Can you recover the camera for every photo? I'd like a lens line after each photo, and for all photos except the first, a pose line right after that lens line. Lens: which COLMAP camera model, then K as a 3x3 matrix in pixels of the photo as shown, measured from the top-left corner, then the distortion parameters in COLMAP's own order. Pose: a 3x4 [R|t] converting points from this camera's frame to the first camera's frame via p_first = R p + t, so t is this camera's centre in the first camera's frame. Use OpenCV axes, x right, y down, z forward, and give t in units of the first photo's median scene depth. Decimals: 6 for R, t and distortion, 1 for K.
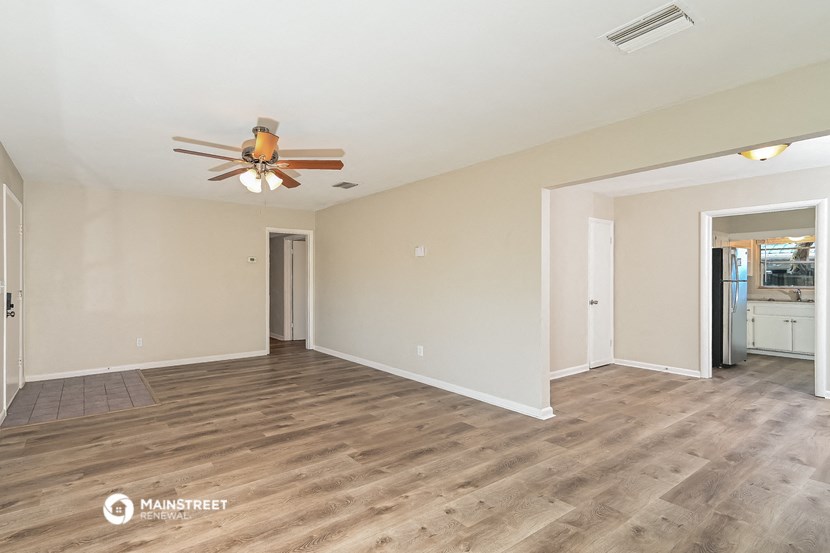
lens RADIAL K [[419.9, 0, 413.5], [0, 419.9, 278.1], [0, 0, 1]] dist [0.004496, -0.000132]
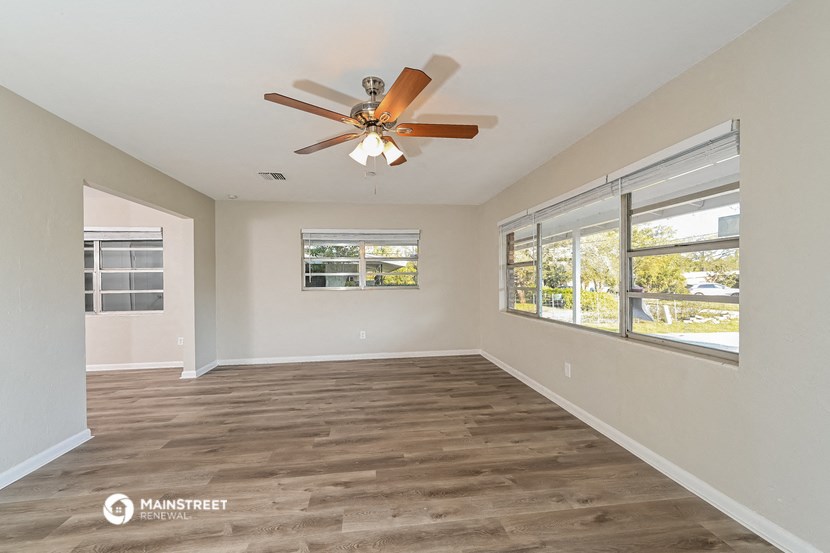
lens RADIAL K [[419.9, 0, 416.4], [0, 419.9, 281.3], [0, 0, 1]] dist [0.004496, -0.000132]
pose [[-0.842368, 0.006128, 0.538868, -0.890362], [0.005707, 0.999981, -0.002451, 0.035222], [-0.538872, 0.001010, -0.842387, 1.727316]]
